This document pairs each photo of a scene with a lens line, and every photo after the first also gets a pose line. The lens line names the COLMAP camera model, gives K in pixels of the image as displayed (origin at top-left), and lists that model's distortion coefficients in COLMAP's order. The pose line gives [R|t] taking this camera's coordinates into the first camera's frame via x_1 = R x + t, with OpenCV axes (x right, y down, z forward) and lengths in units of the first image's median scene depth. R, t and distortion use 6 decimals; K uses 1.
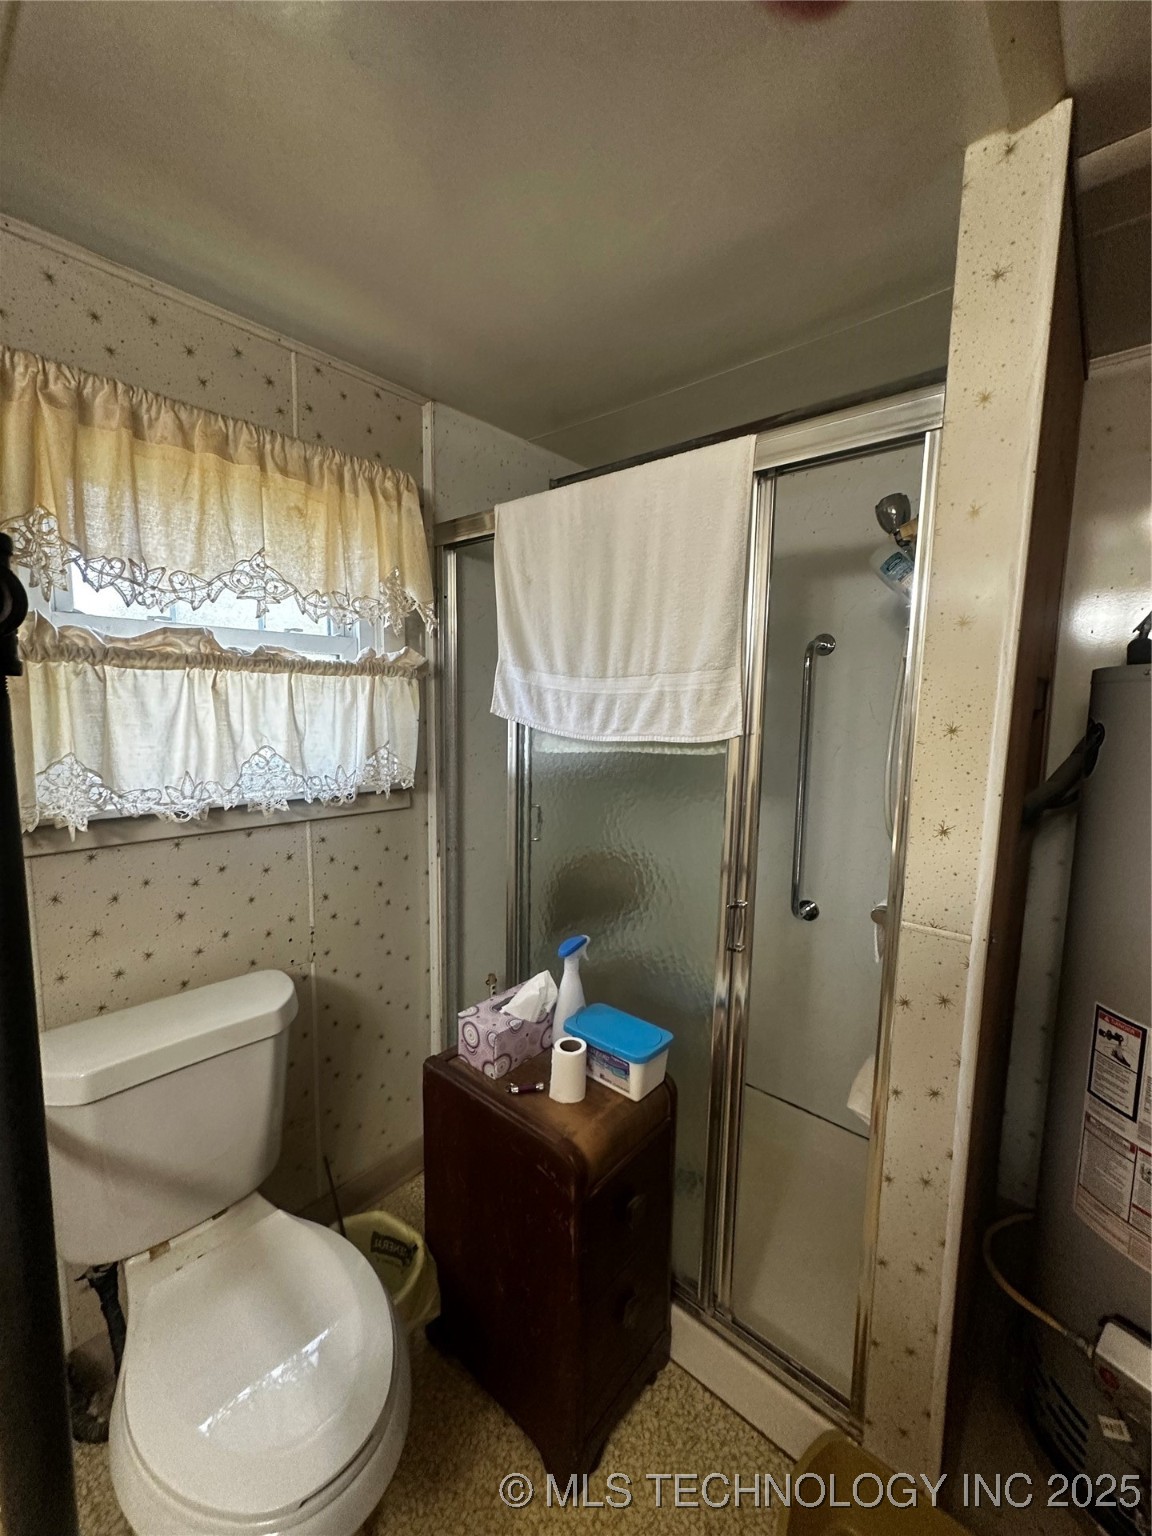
lens RADIAL K [[614.8, 0, 575.3], [0, 614.8, 767.9], [0, 0, 1]] dist [-0.000247, 0.000127]
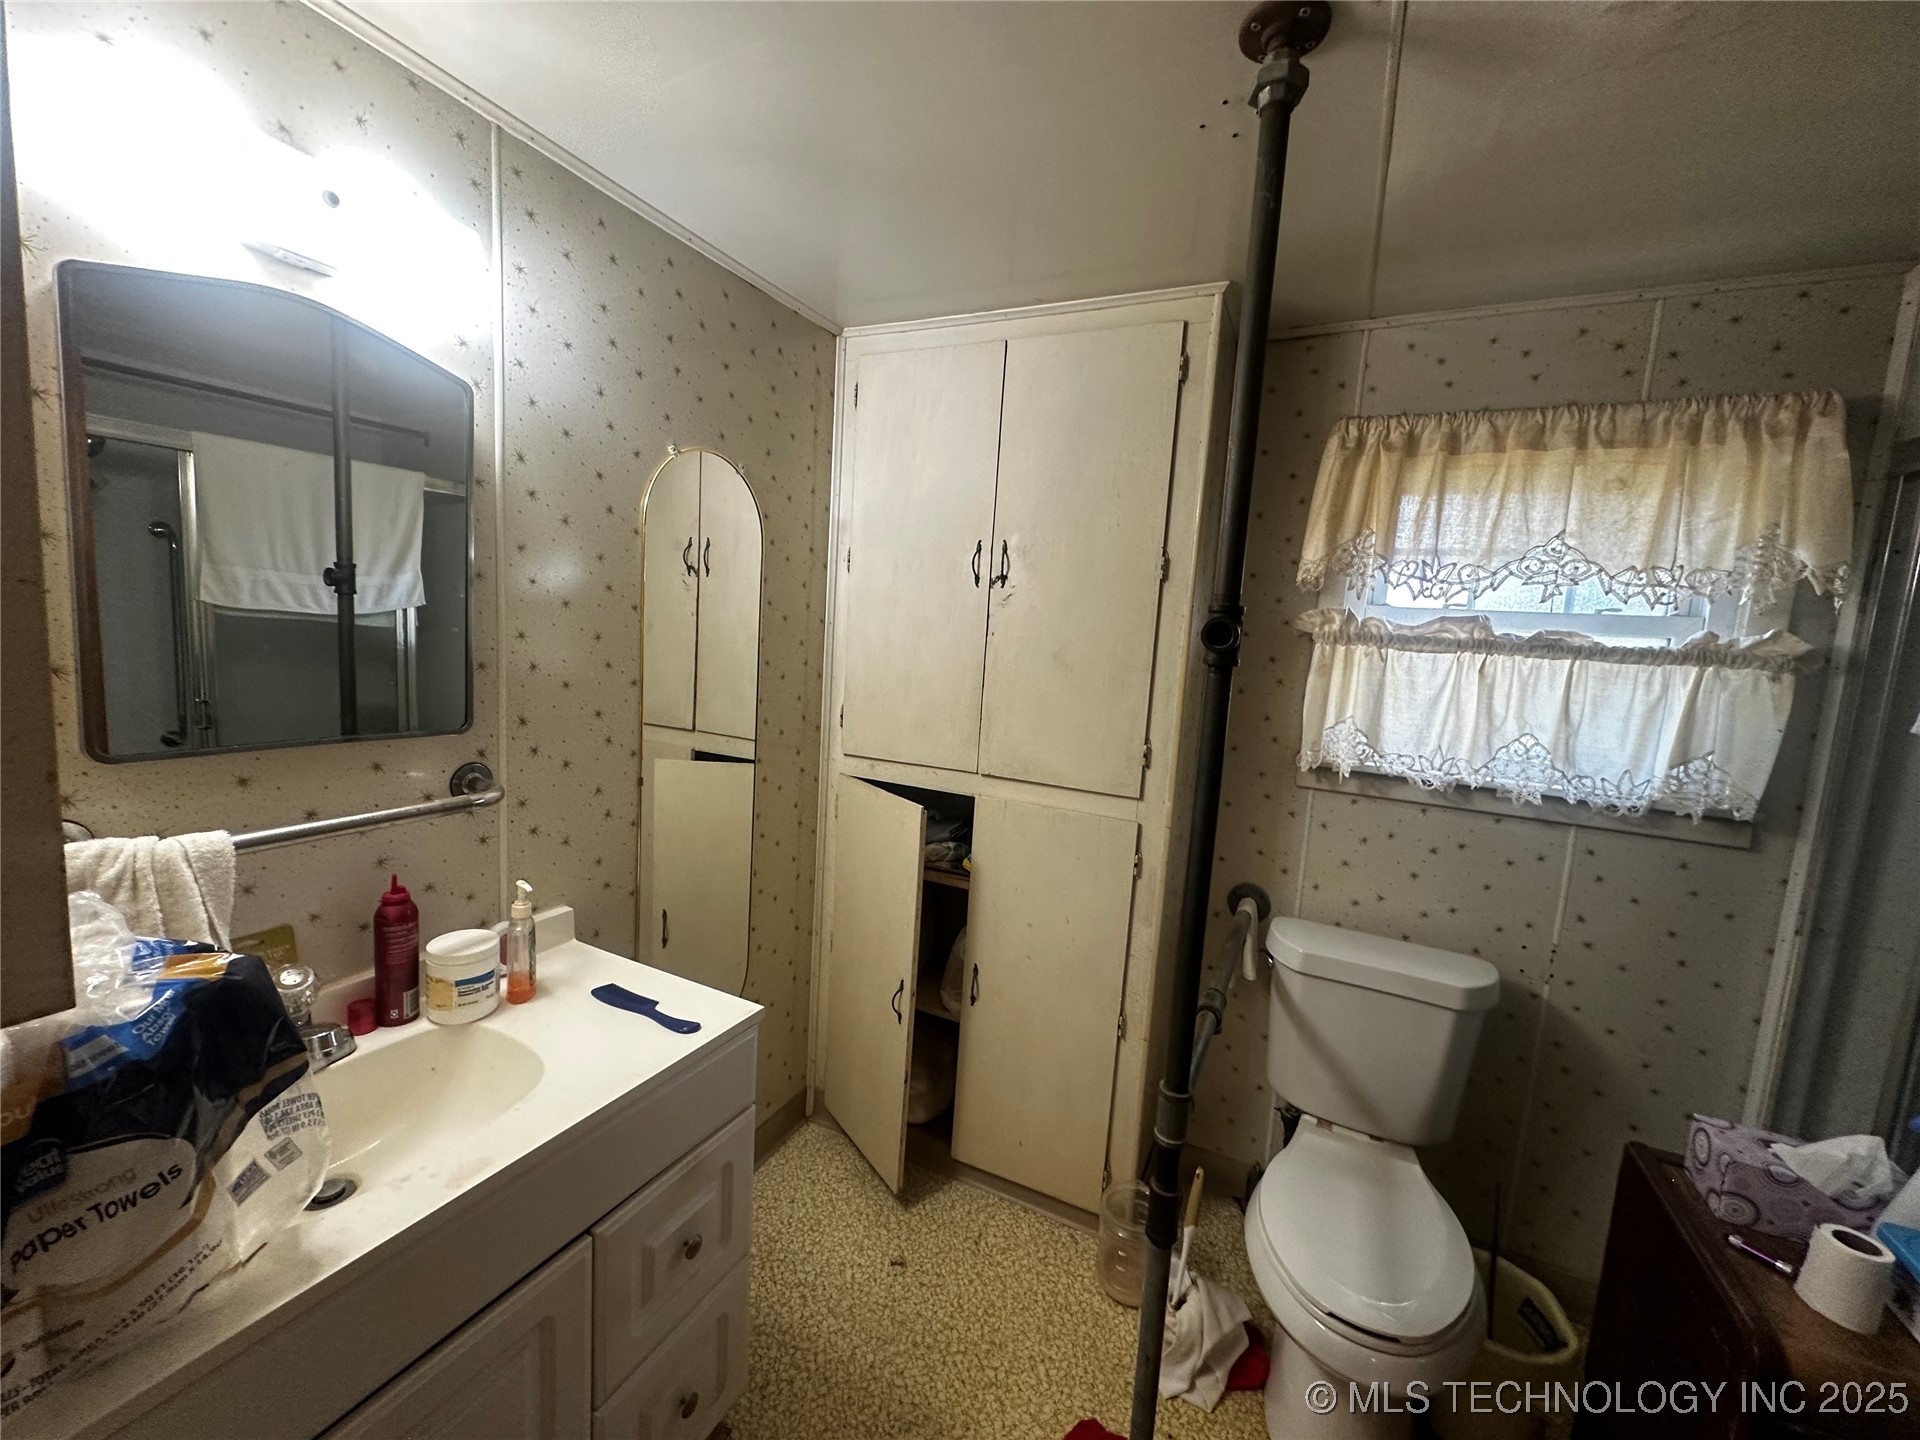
lens RADIAL K [[768.5, 0, 957.1], [0, 768.5, 718.4], [0, 0, 1]] dist [-0.000247, 0.000127]
pose [[0.267824, 0.113789, -0.956725, 0.423118], [-0.164327, 0.983846, 0.071014, 0.002470], [0.949351, 0.138197, 0.282196, -0.200695]]
